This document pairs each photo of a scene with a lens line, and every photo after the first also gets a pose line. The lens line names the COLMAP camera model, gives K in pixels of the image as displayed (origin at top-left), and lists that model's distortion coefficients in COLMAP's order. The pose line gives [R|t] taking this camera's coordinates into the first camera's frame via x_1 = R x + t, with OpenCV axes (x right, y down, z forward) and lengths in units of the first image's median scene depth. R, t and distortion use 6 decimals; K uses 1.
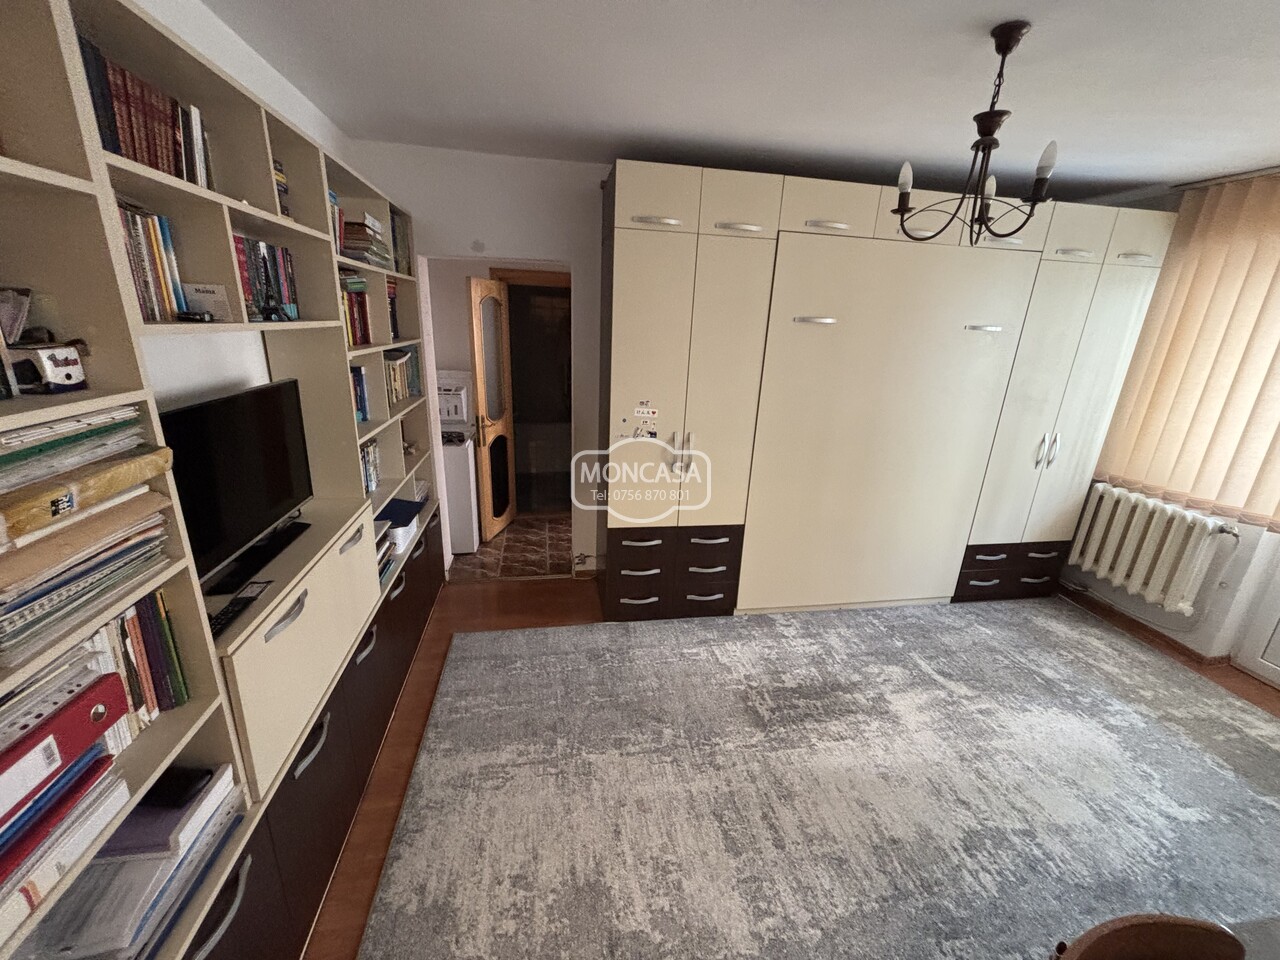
lens RADIAL K [[514.9, 0, 638.8], [0, 514.9, 477.4], [0, 0, 1]] dist [-0.002354, 0.001412]
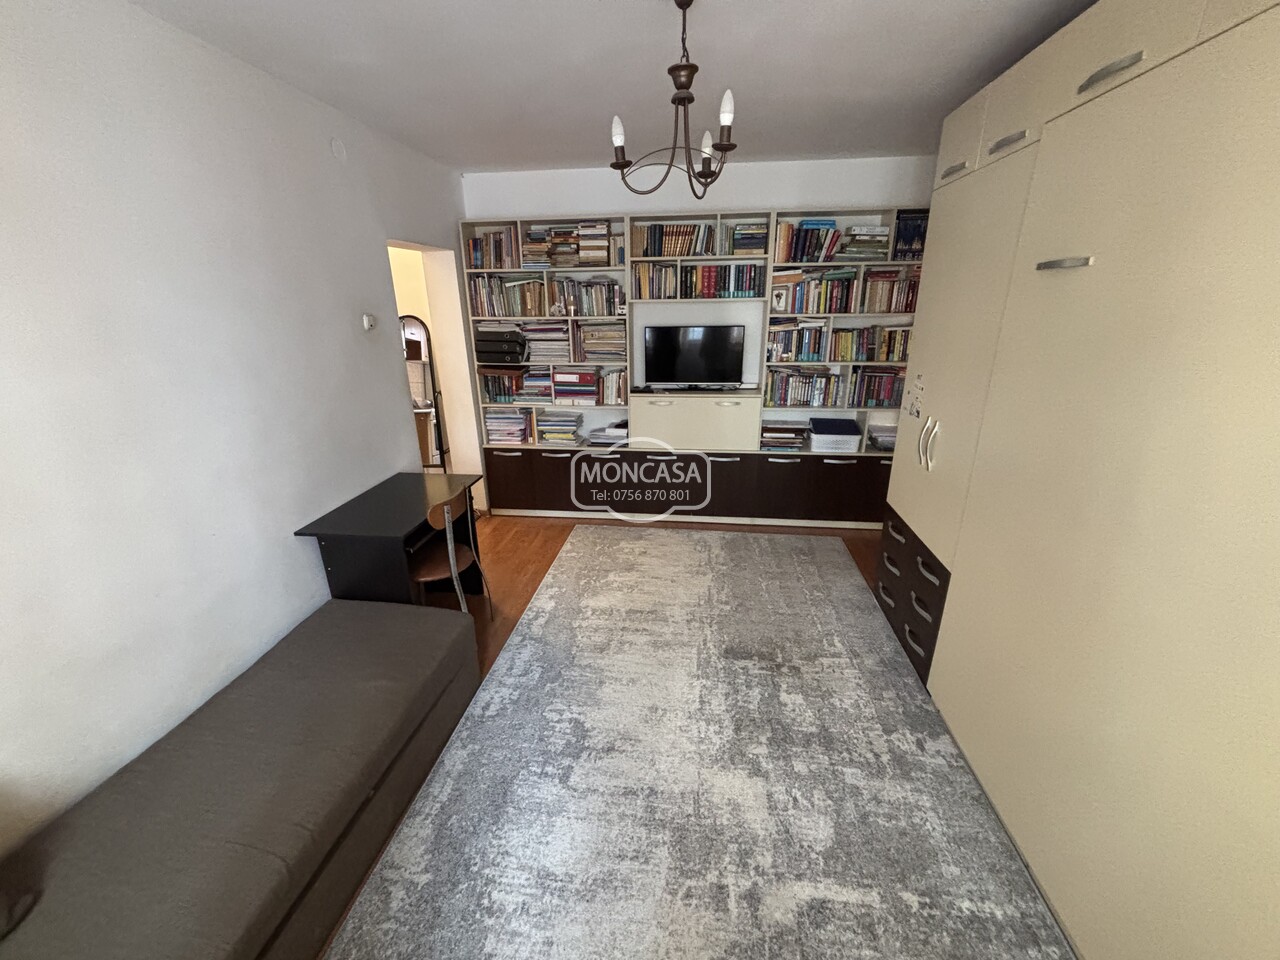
lens RADIAL K [[514.9, 0, 642.3], [0, 514.9, 481.7], [0, 0, 1]] dist [-0.002354, 0.001412]
pose [[-0.285349, 0.281951, -0.916013, 1.473813], [-0.281269, 0.889030, 0.361265, -0.244171], [0.916222, 0.360733, -0.174380, 1.099128]]
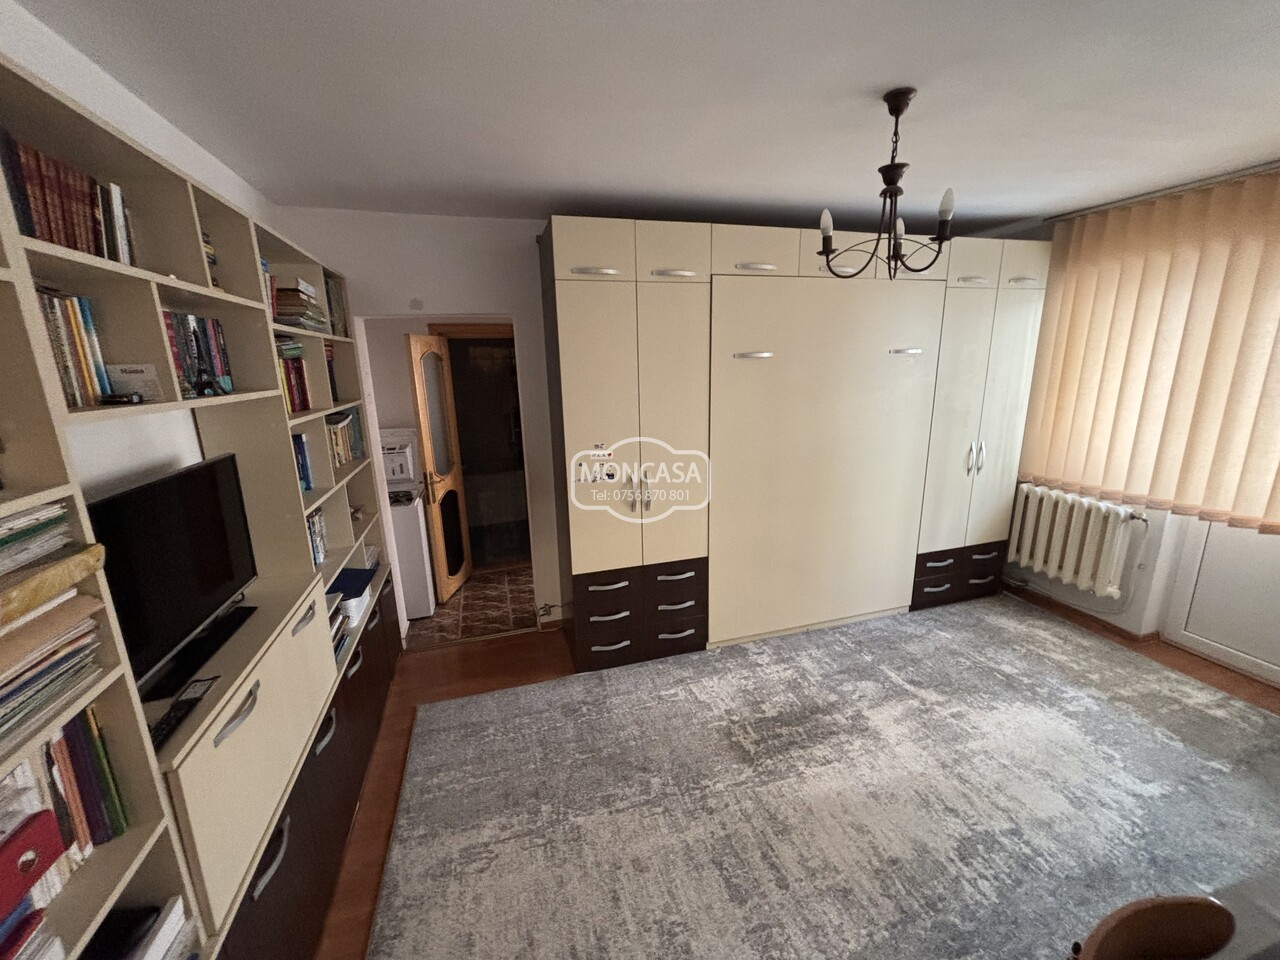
lens RADIAL K [[514.9, 0, 639.1], [0, 514.9, 477.7], [0, 0, 1]] dist [-0.002354, 0.001412]
pose [[0.991065, -0.089241, 0.099127, -0.022815], [0.096314, 0.992955, -0.069017, -0.009256], [-0.092269, 0.077947, 0.992679, -0.001331]]
